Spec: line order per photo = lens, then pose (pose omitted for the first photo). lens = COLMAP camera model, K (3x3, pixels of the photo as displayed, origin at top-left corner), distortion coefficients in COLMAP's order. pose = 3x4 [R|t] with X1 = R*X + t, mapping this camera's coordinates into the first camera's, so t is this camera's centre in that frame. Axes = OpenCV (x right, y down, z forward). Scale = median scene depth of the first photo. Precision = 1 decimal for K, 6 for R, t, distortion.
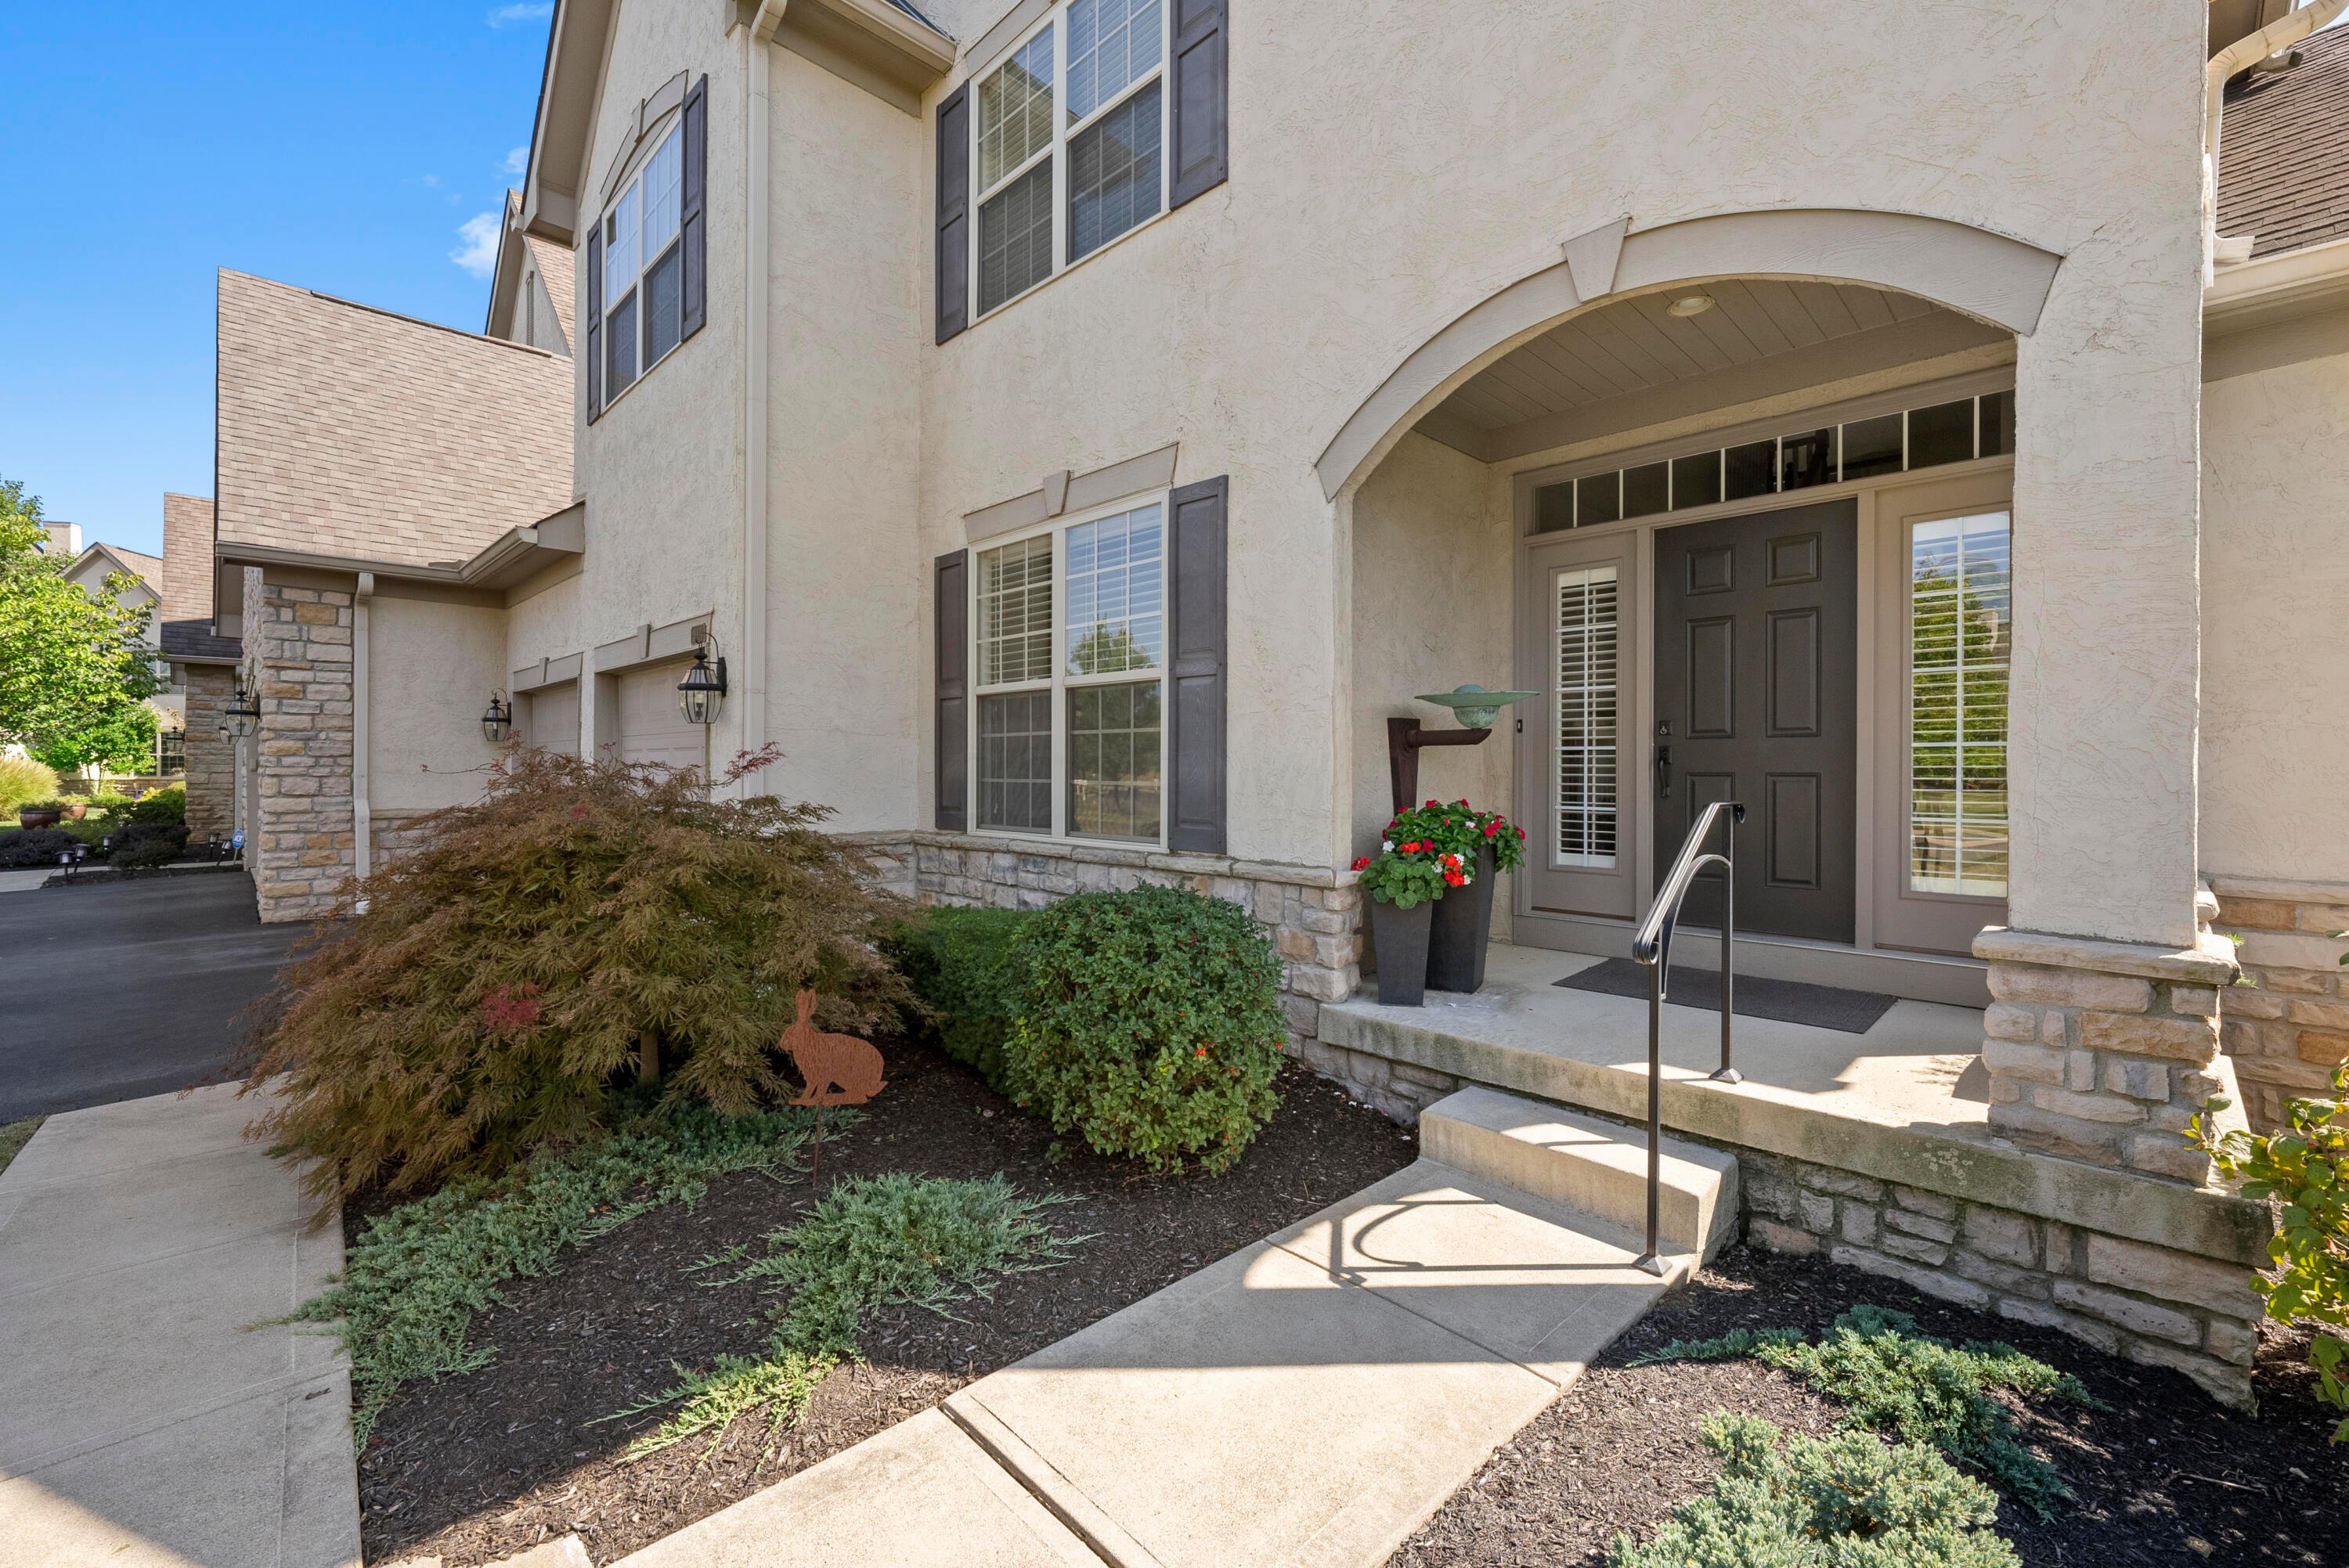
lens RADIAL K [[978.6, 0, 1181.0], [0, 978.6, 777.5], [0, 0, 1]] dist [-0.014045, 0.005826]
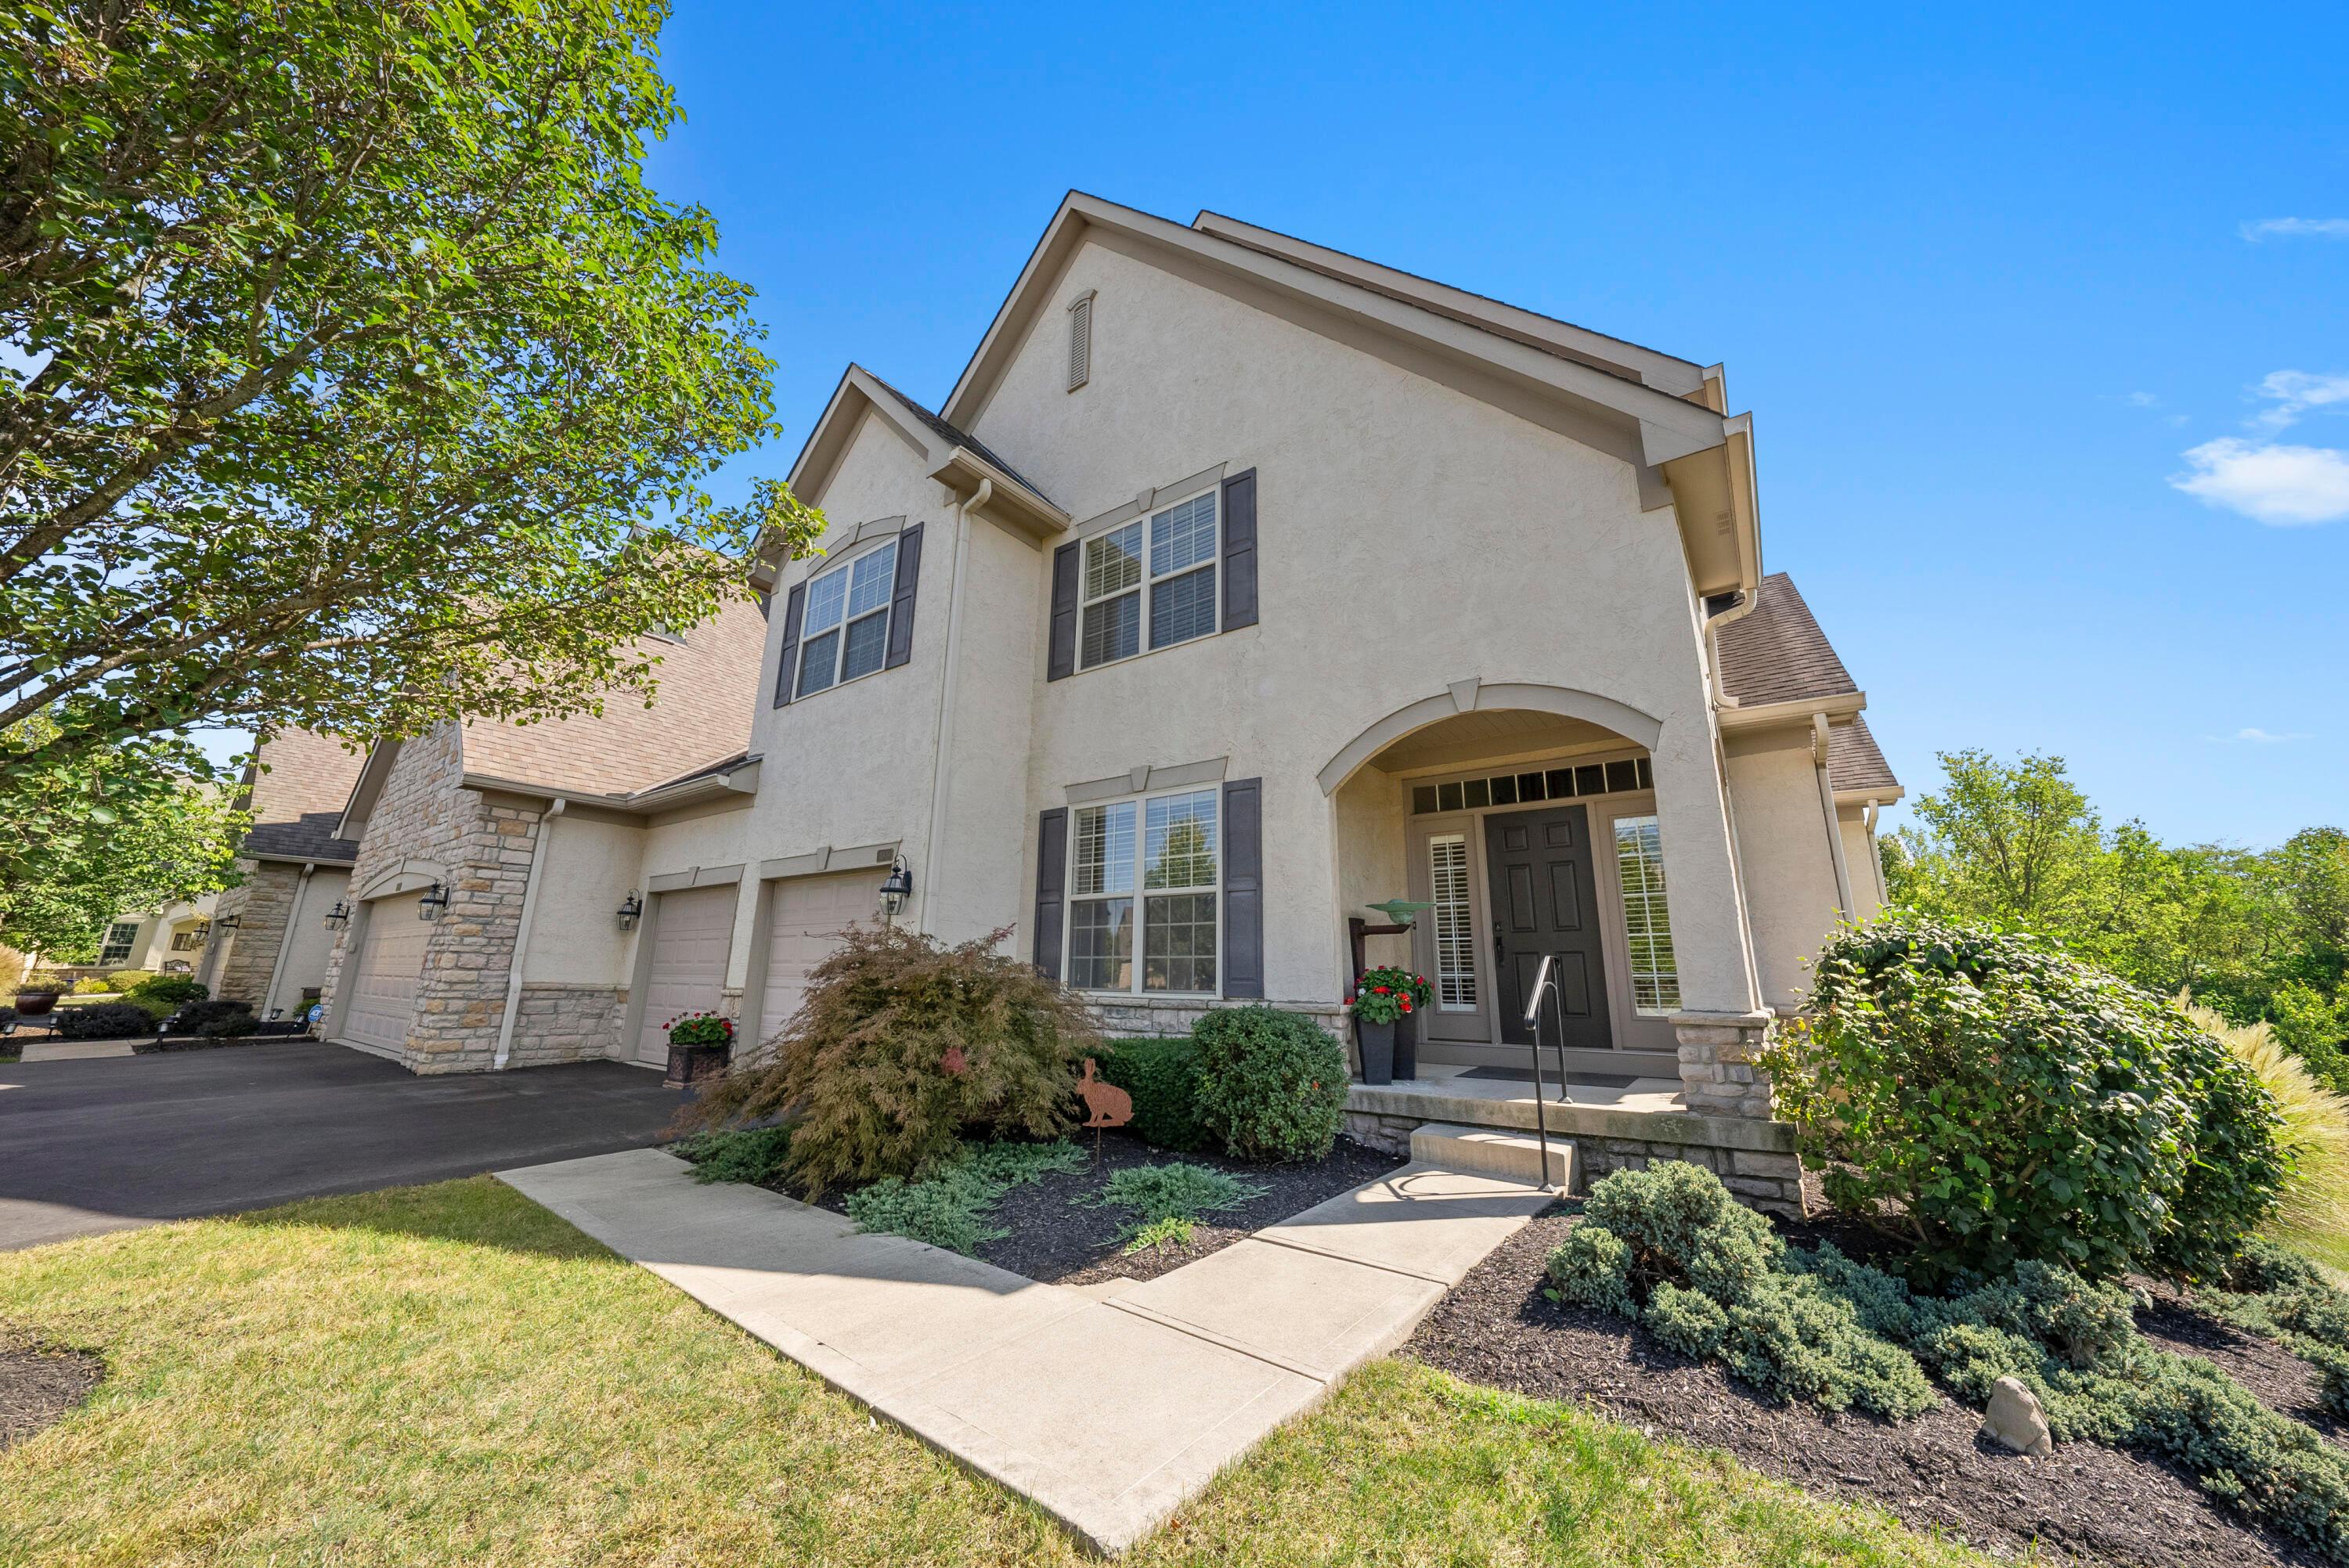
lens RADIAL K [[807.4, 0, 1186.5], [0, 807.4, 777.5], [0, 0, 1]] dist [-0.028379, 0.007106]
pose [[0.986644, 0.046610, 0.156083, -0.300415], [-0.005973, 0.967897, -0.251276, 0.057324], [-0.162785, 0.246988, 0.955248, -0.360482]]
